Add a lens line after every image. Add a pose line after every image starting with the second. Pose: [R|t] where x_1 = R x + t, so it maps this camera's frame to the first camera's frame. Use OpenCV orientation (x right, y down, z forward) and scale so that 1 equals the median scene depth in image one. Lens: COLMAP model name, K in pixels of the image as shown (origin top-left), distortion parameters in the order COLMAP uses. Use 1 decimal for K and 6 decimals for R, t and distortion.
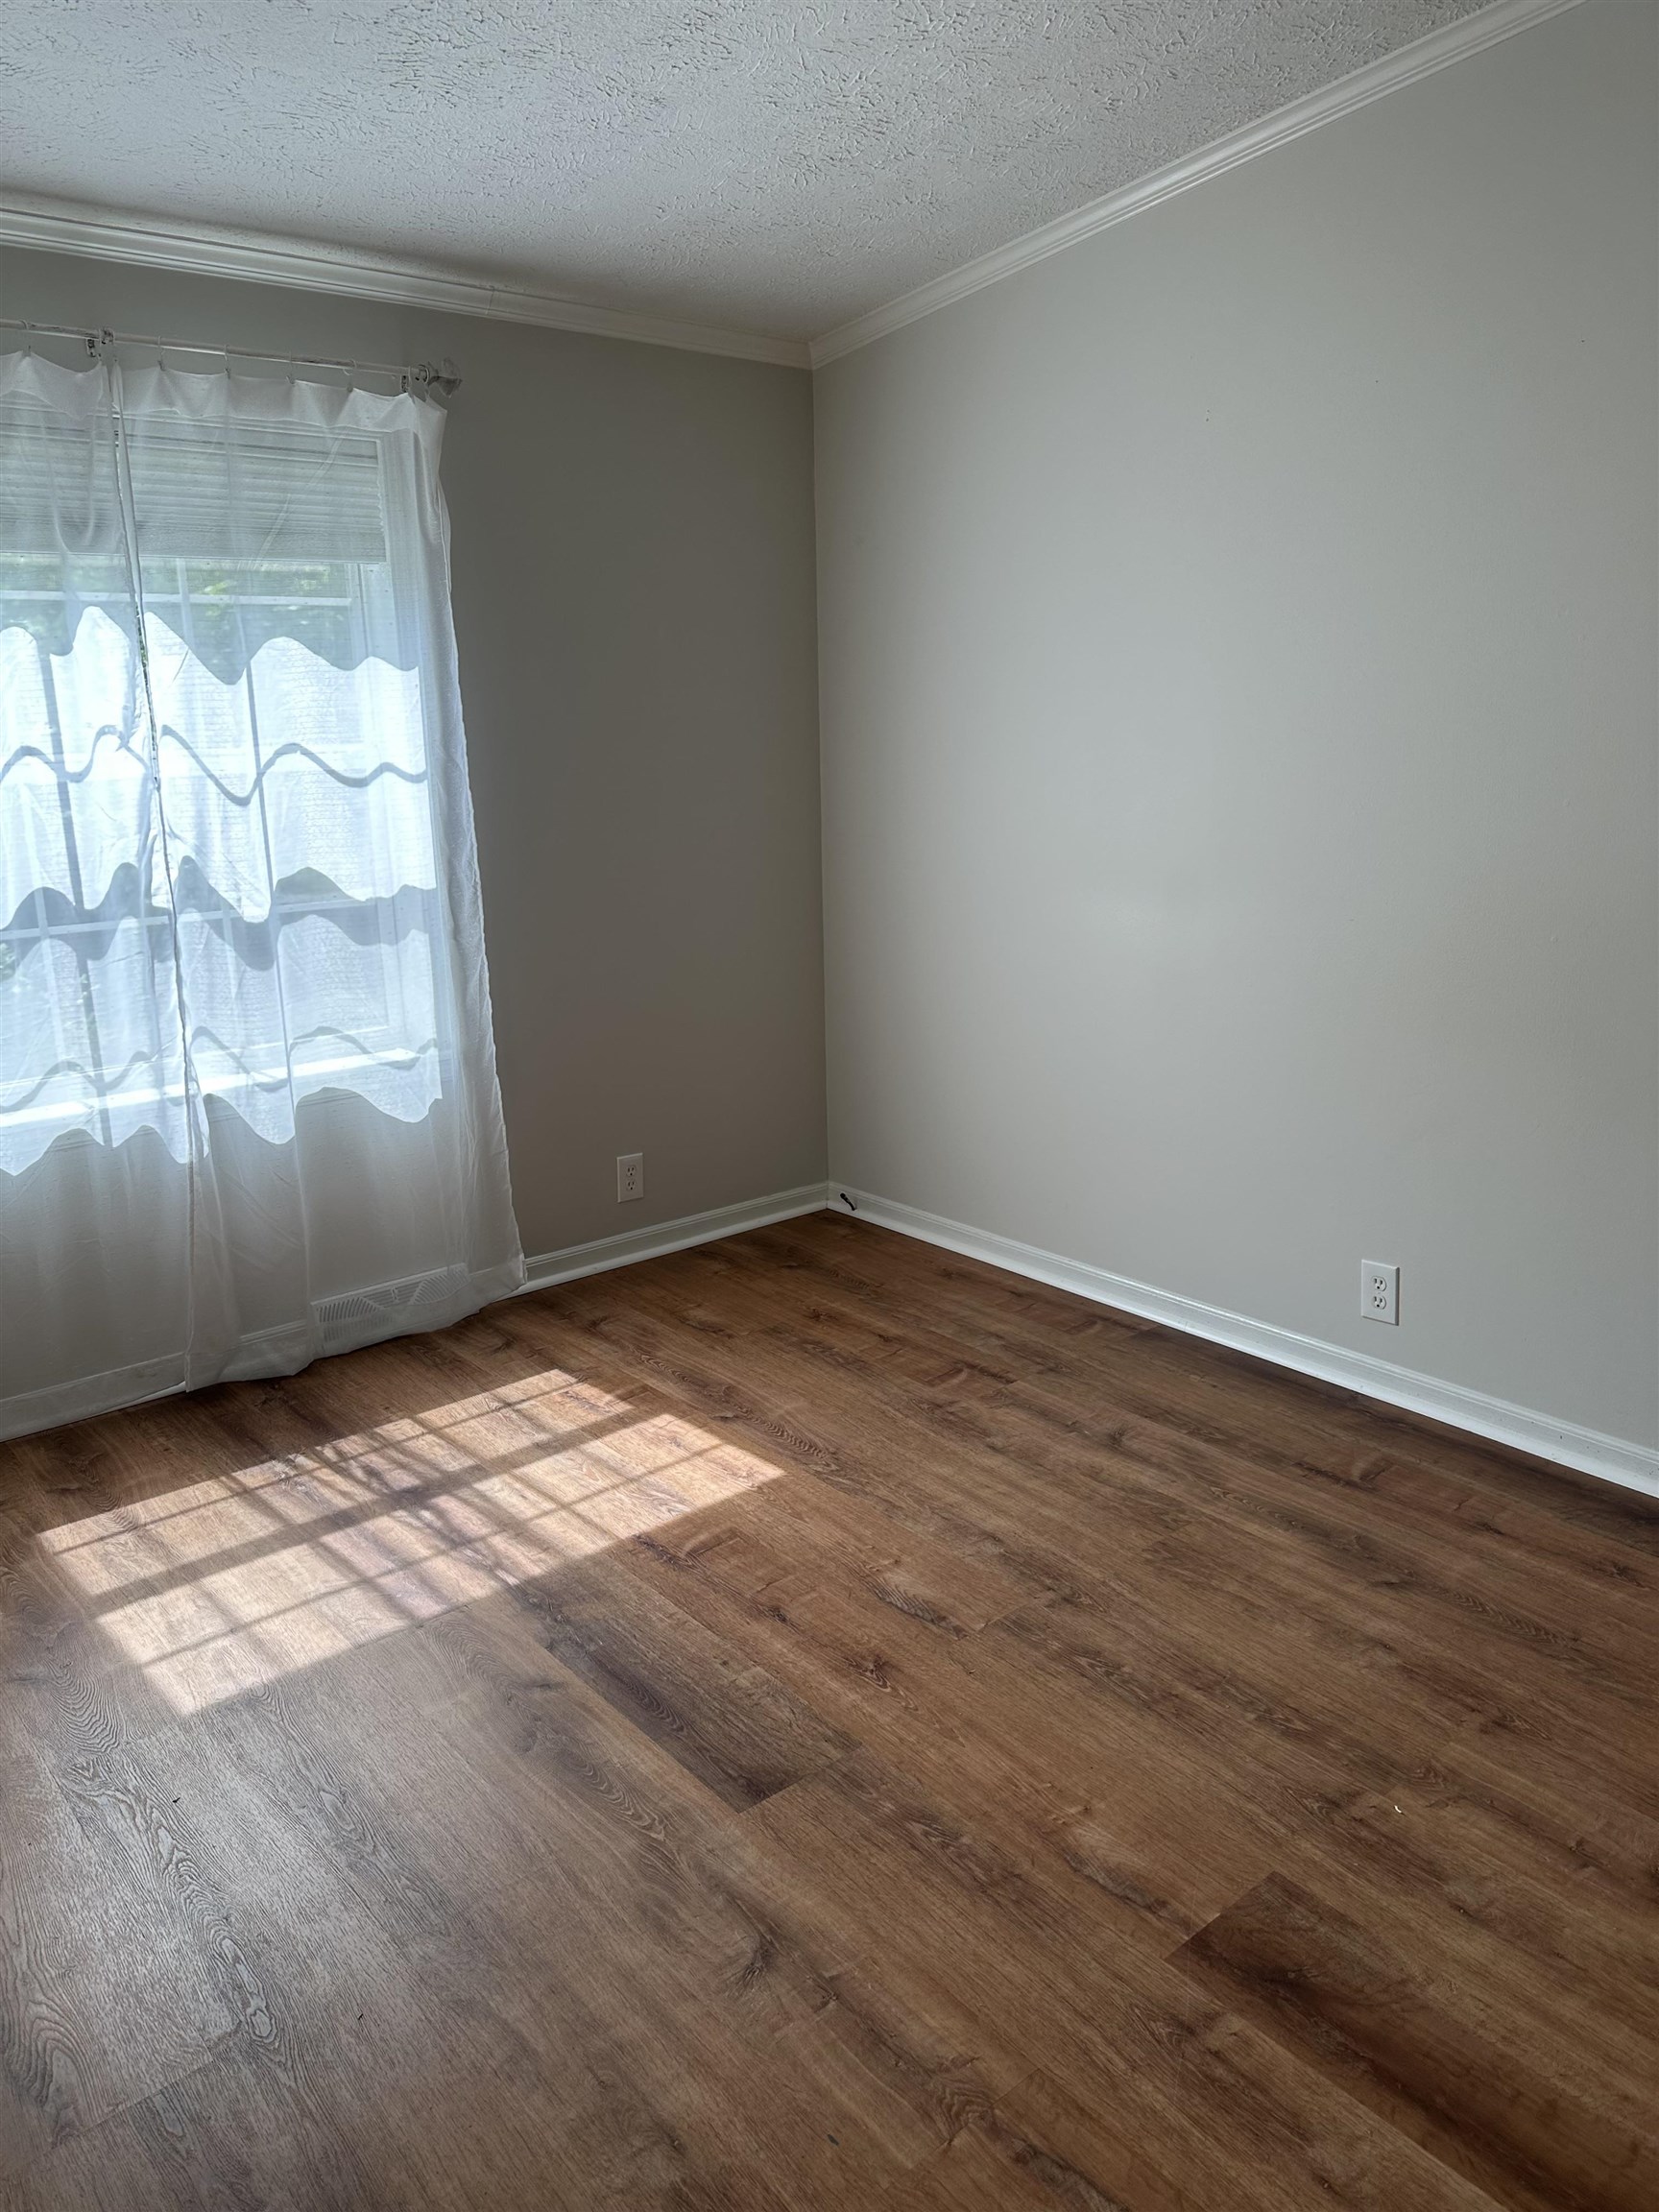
lens RADIAL K [[1552.8, 0, 780.6], [0, 1552.8, 1100.7], [0, 0, 1]] dist [0.058117, -0.089315]
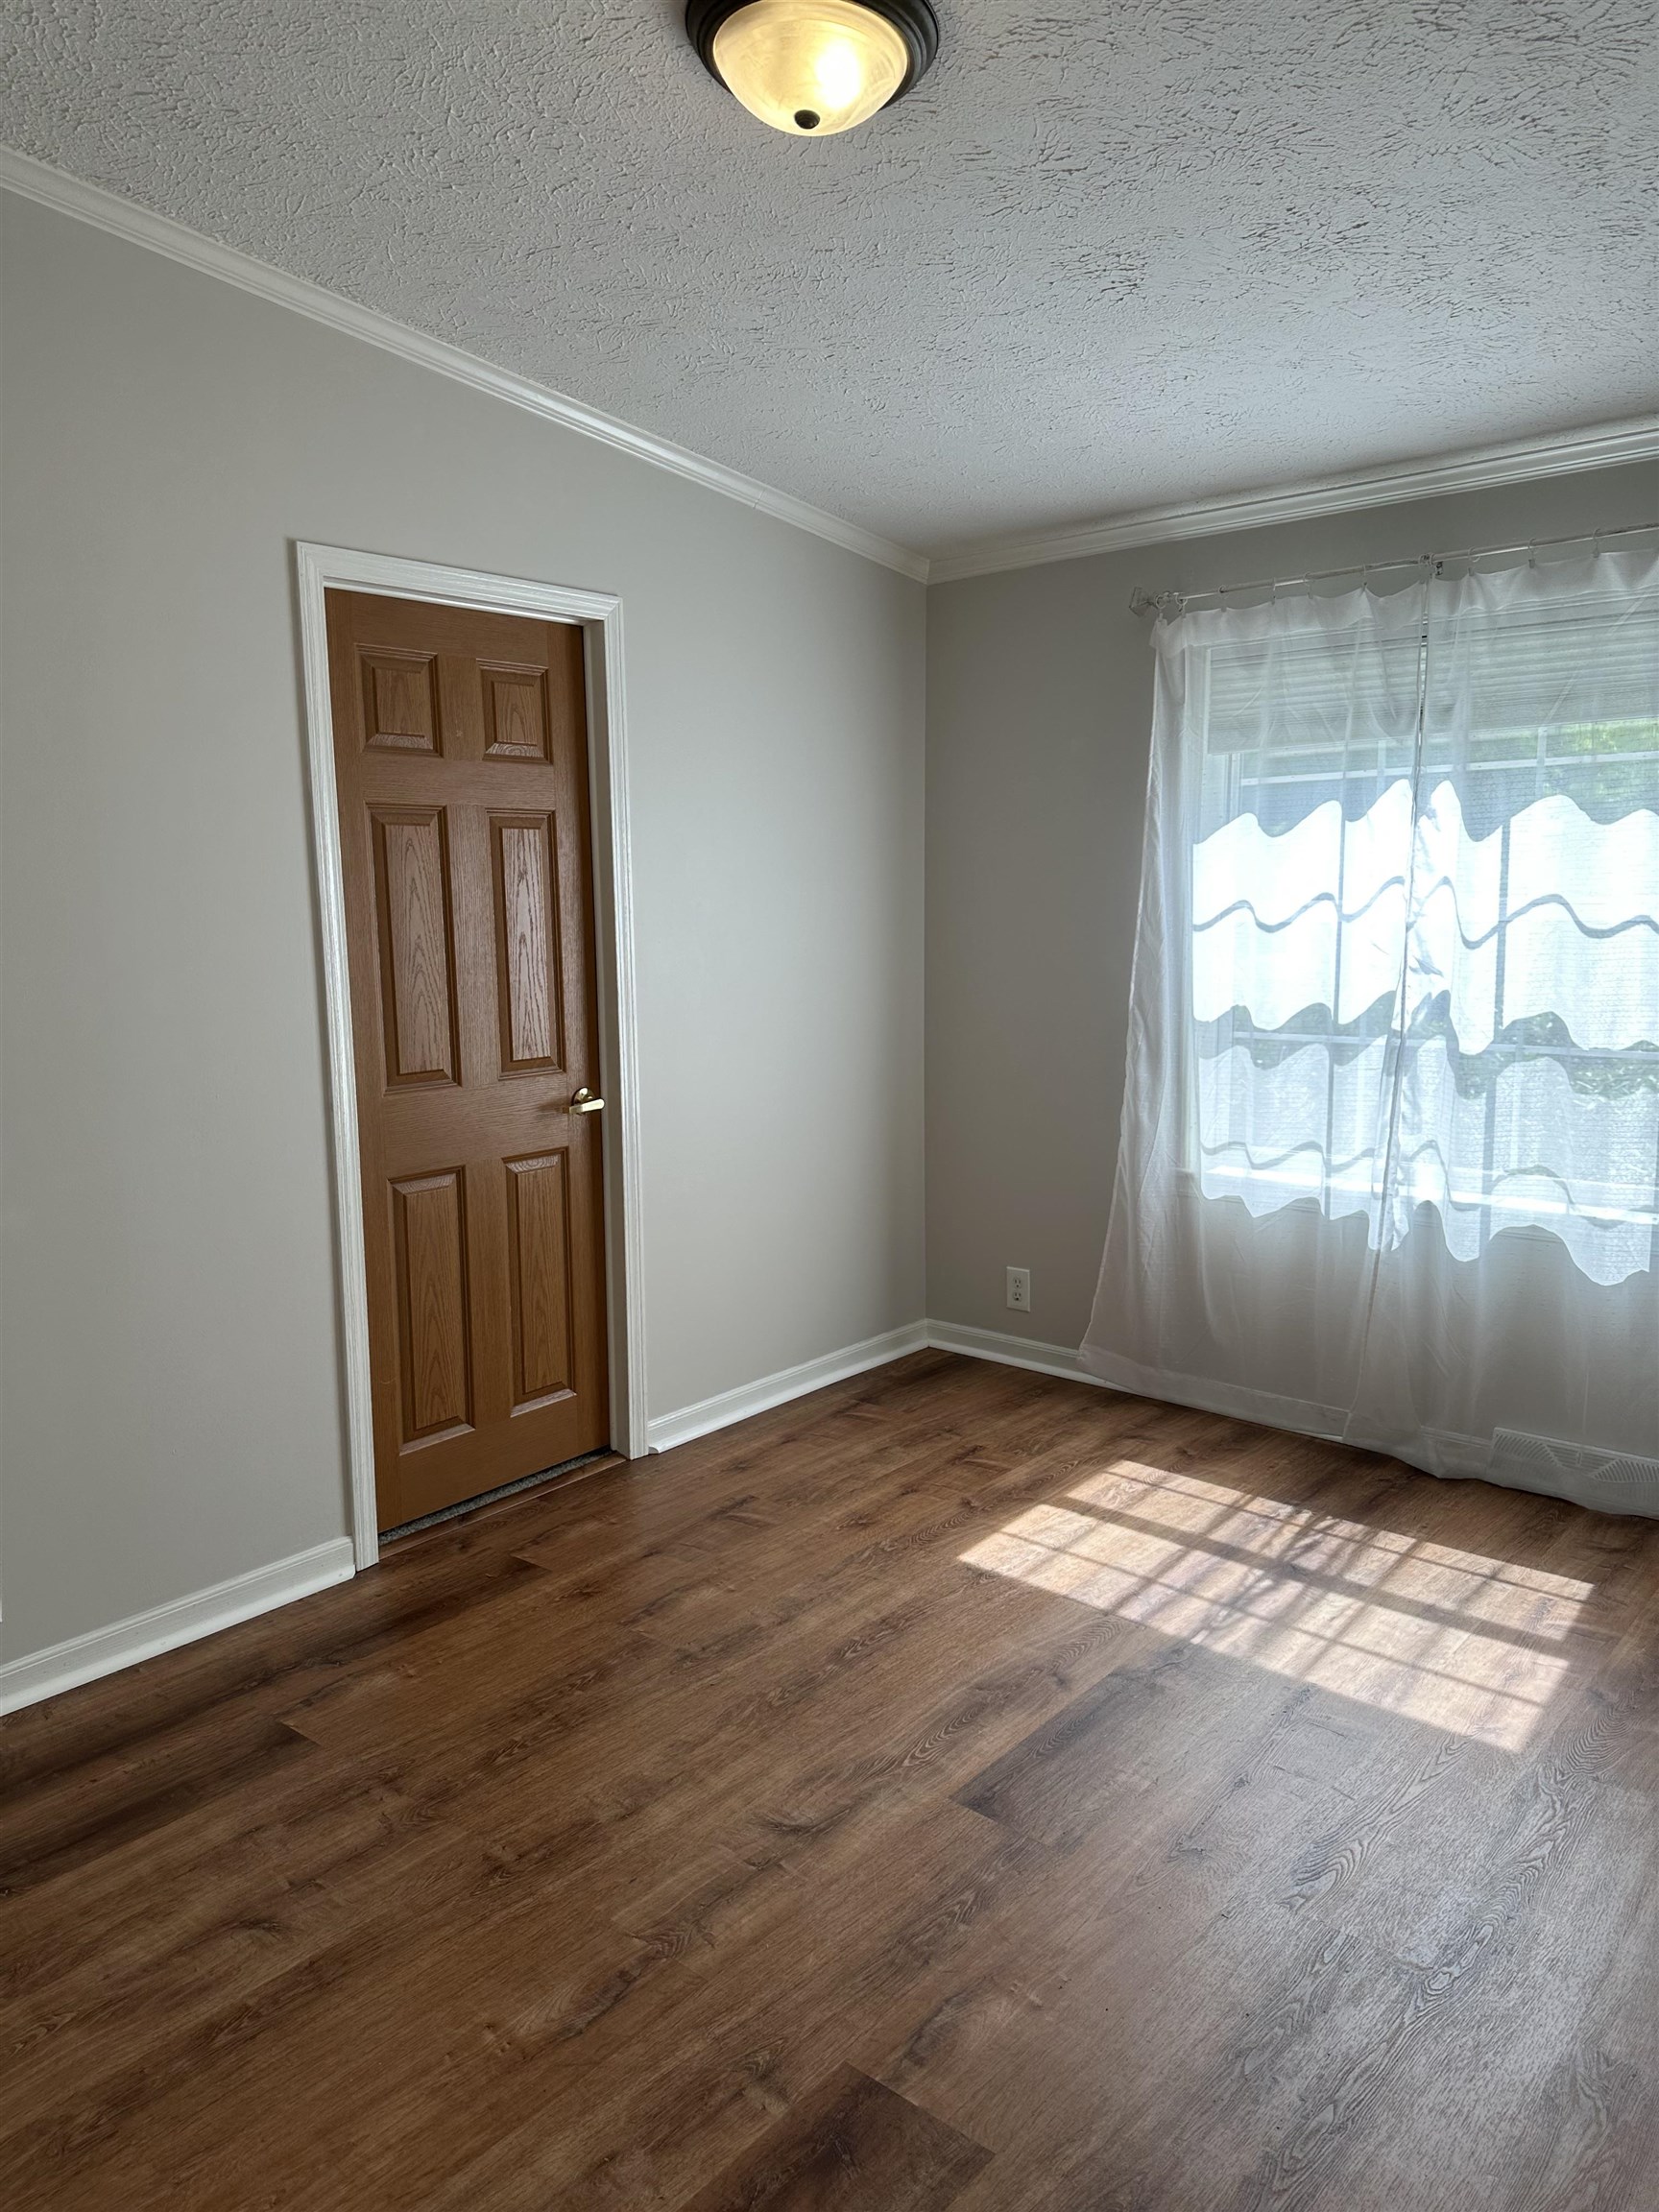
lens RADIAL K [[1552.8, 0, 848.7], [0, 1552.8, 1101.2], [0, 0, 1]] dist [0.058117, -0.089315]
pose [[0.182607, 0.158188, -0.970377, 0.697703], [-0.227604, 0.966963, 0.114801, -0.118166], [0.956478, 0.199898, 0.212579, 0.389061]]
